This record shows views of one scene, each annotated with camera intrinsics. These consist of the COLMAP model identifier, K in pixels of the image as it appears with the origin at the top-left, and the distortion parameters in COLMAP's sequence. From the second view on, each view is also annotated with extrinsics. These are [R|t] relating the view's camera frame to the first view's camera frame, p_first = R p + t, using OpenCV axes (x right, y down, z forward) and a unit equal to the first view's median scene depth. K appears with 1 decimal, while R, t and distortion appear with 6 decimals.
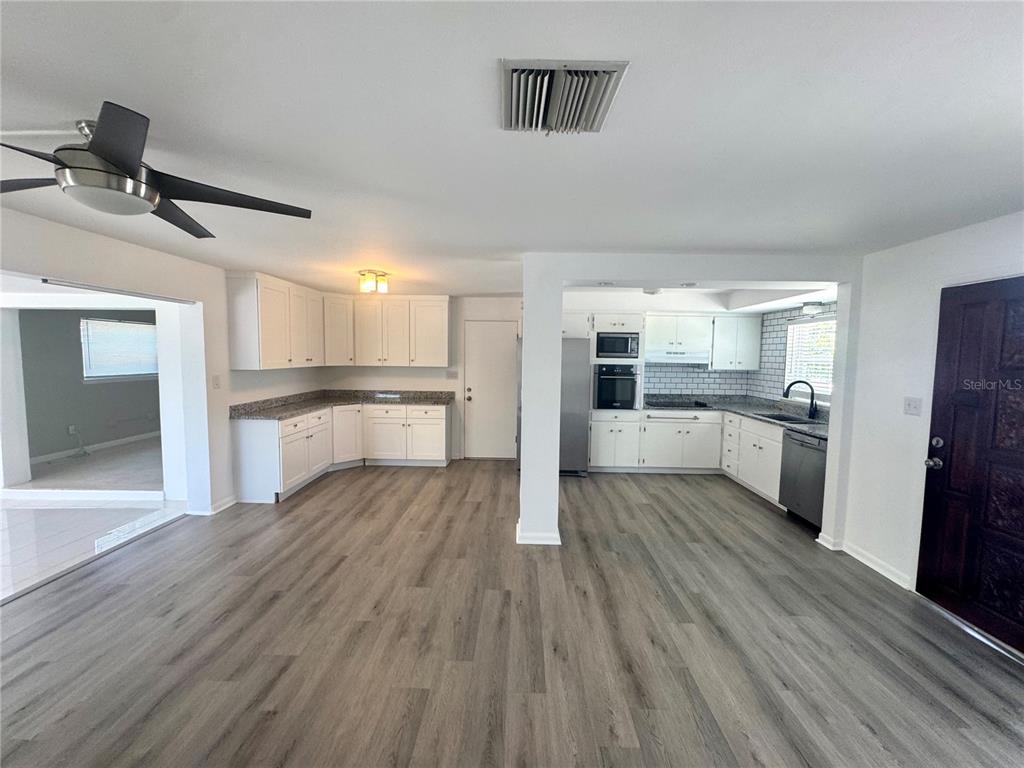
lens RADIAL K [[409.6, 0, 512.1], [0, 409.6, 382.8], [0, 0, 1]] dist [-0.004117, 0.000730]
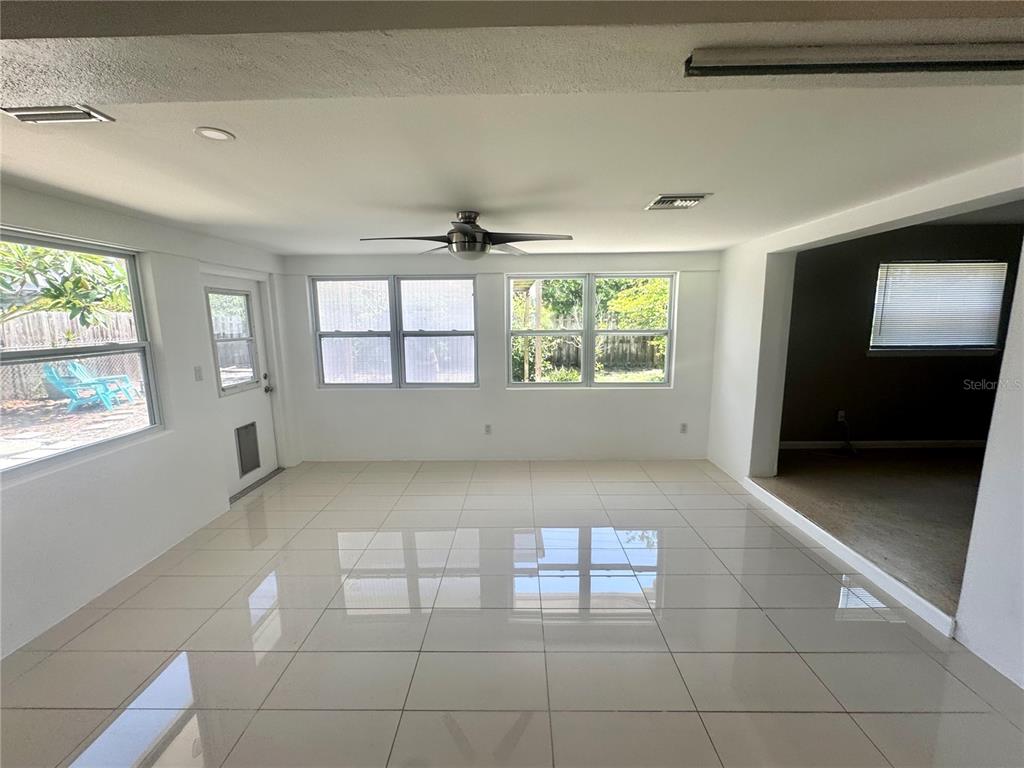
lens RADIAL K [[409.6, 0, 512.1], [0, 409.6, 382.8], [0, 0, 1]] dist [-0.004117, 0.000730]
pose [[0.006705, 0.145837, -0.989286, -0.465262], [-0.059028, 0.987641, 0.145194, -0.023927], [0.998234, 0.057422, 0.015231, 0.508634]]
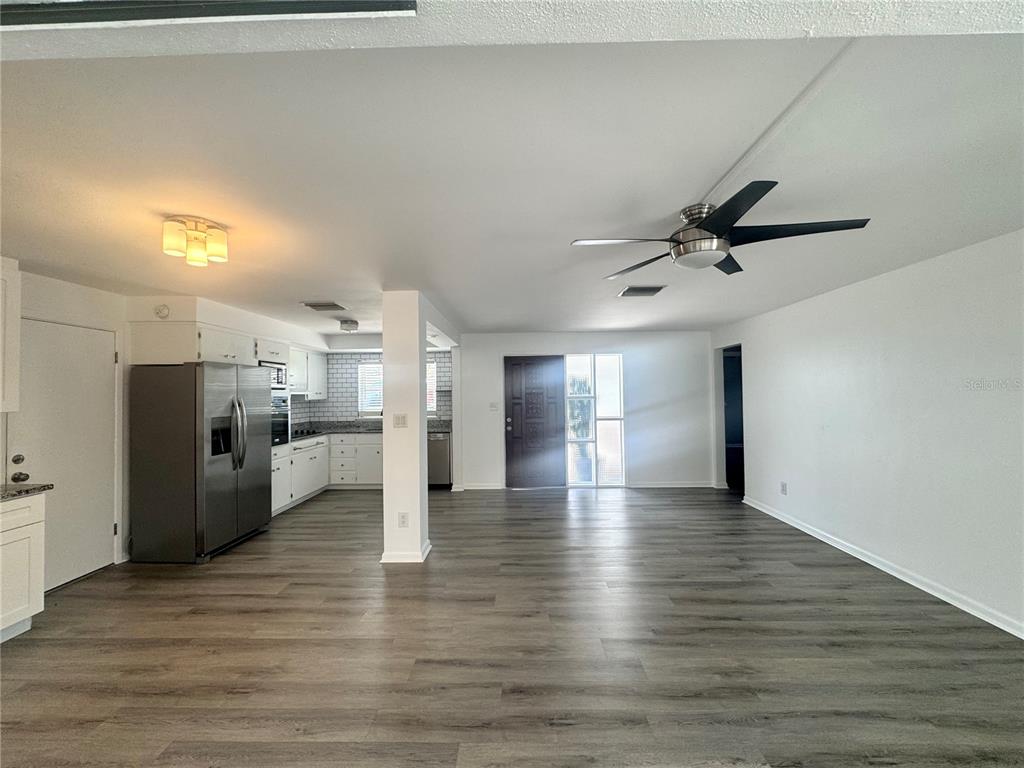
lens RADIAL K [[409.6, 0, 512.1], [0, 409.6, 382.8], [0, 0, 1]] dist [-0.004117, 0.000730]
pose [[-0.004382, 0.011498, 0.999924, -0.793284], [0.082869, 0.996499, -0.011095, -0.025349], [-0.996551, 0.082814, -0.005319, 0.564557]]
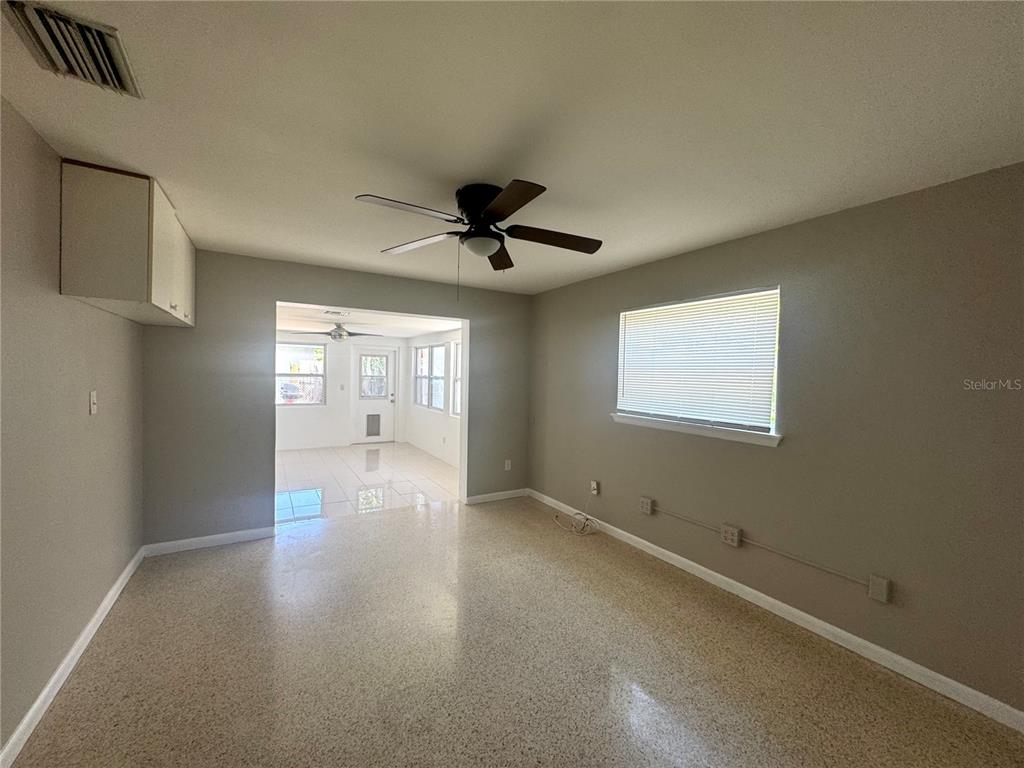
lens RADIAL K [[411.3, 0, 511.9], [0, 411.3, 382.8], [0, 0, 1]] dist [-0.004304, 0.000434]
pose [[-0.842360, -0.017720, -0.538623, -0.825619], [-0.069618, 0.994663, 0.076152, -0.119839], [0.534399, 0.101645, -0.839098, 1.957138]]
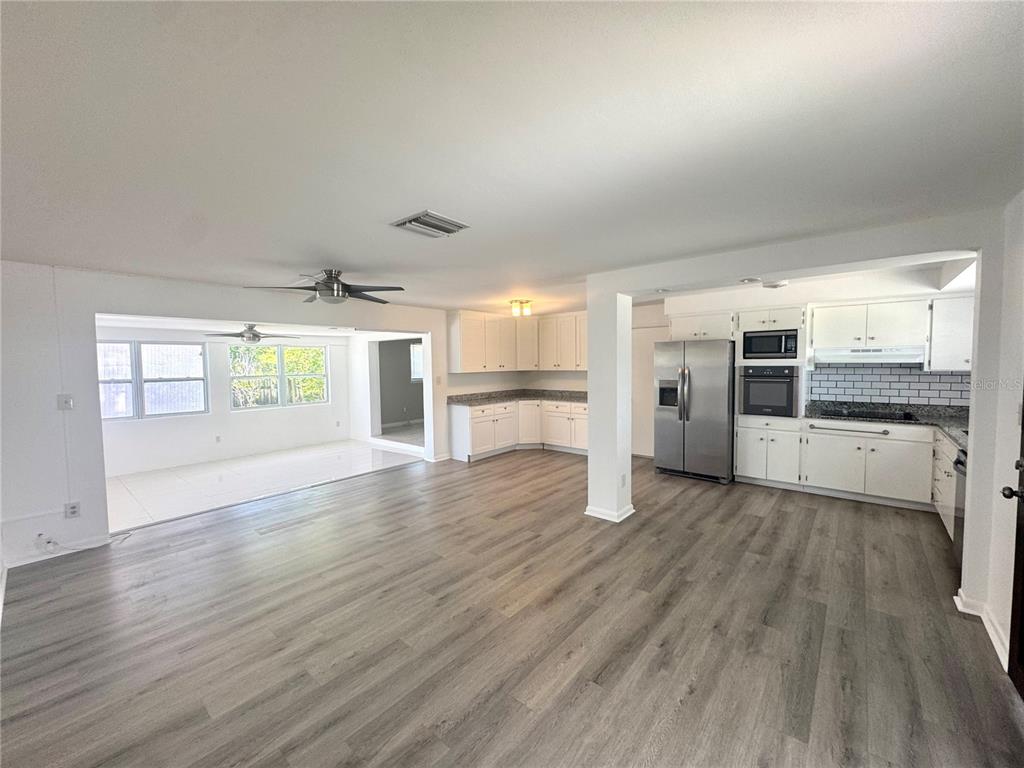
lens RADIAL K [[409.6, 0, 512.1], [0, 409.6, 382.8], [0, 0, 1]] dist [-0.004117, 0.000730]
pose [[0.776789, 0.009178, -0.629694, 0.461829], [-0.020800, 0.999722, -0.011087, 0.017040], [0.629417, 0.021710, 0.776764, -0.065928]]
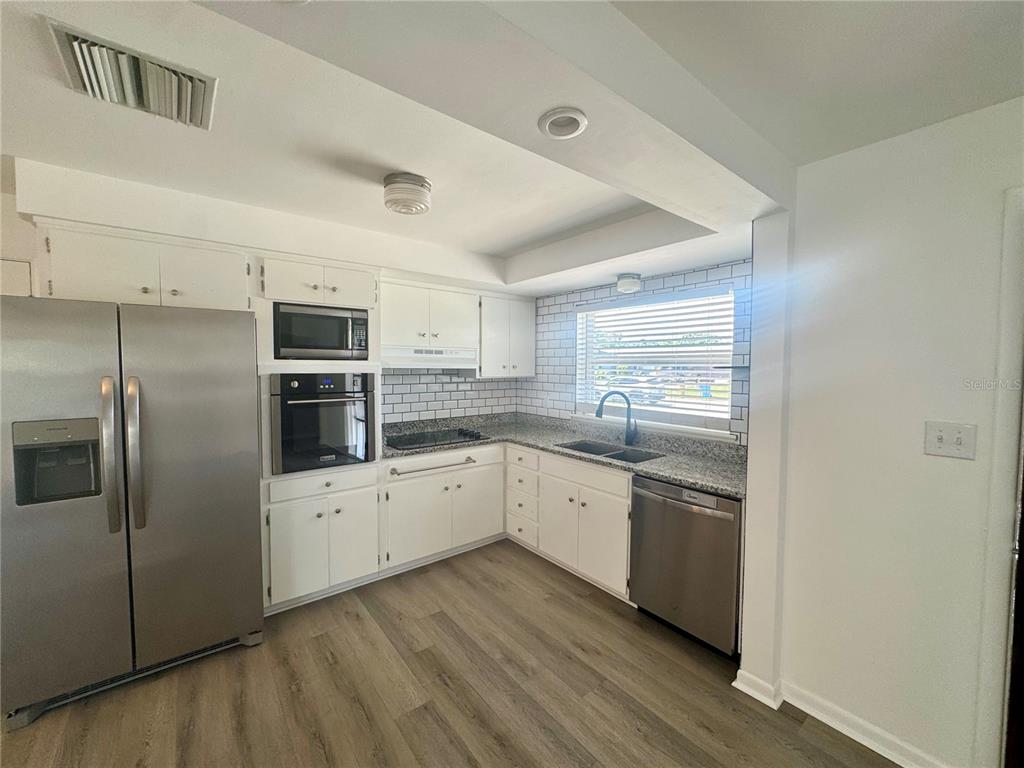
lens RADIAL K [[411.3, 0, 511.9], [0, 411.3, 382.8], [0, 0, 1]] dist [-0.004304, 0.000434]
pose [[0.767795, -0.037372, 0.639605, 0.141544], [0.049787, 0.998759, -0.001408, -0.026819], [-0.638759, 0.032925, 0.768702, 0.596418]]
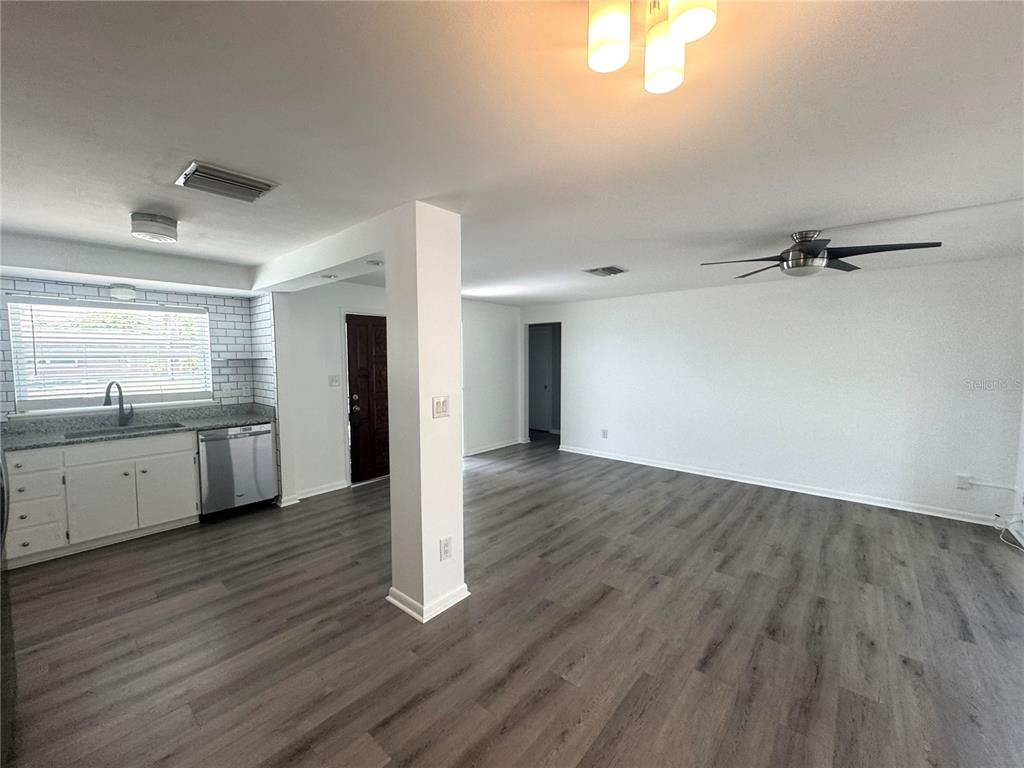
lens RADIAL K [[411.3, 0, 511.9], [0, 411.3, 382.8], [0, 0, 1]] dist [-0.004304, 0.000434]
pose [[-0.774078, -0.051959, 0.630955, -0.395446], [0.037471, 0.991119, 0.127589, -0.076149], [-0.631981, 0.122406, -0.765256, 1.140272]]
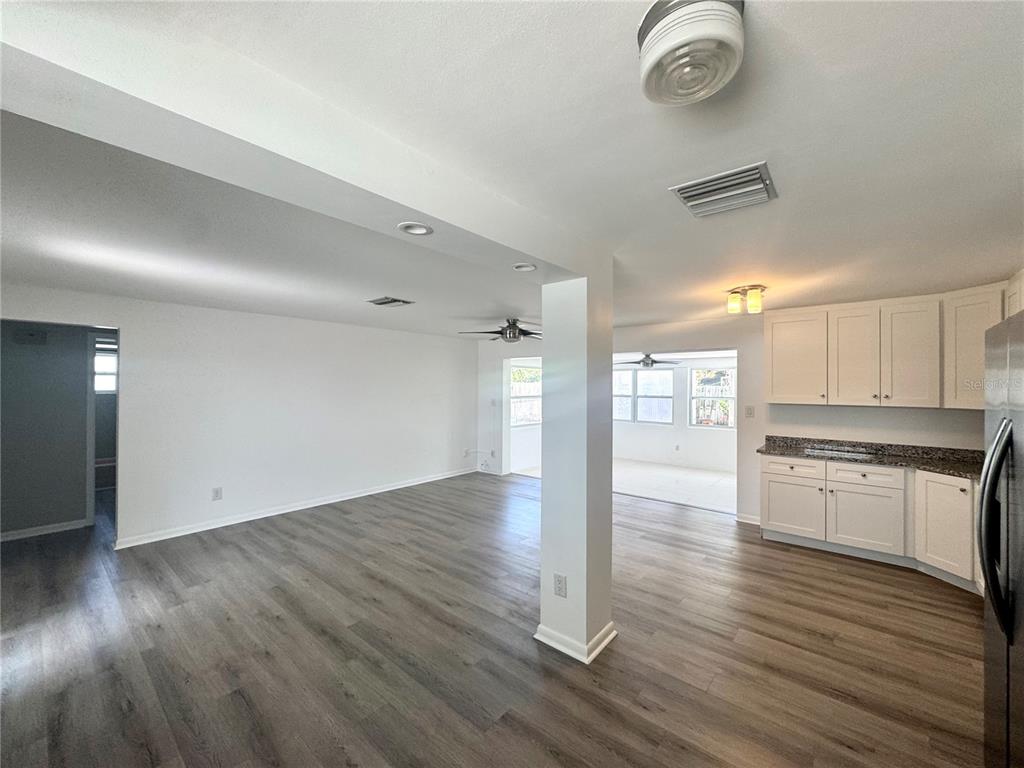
lens RADIAL K [[409.6, 0, 512.1], [0, 409.6, 382.8], [0, 0, 1]] dist [-0.004117, 0.000730]
pose [[-0.627255, -0.021634, -0.778513, 0.556695], [-0.067913, 0.997326, 0.027004, -0.063014], [0.775847, 0.069810, -0.627047, 1.066407]]
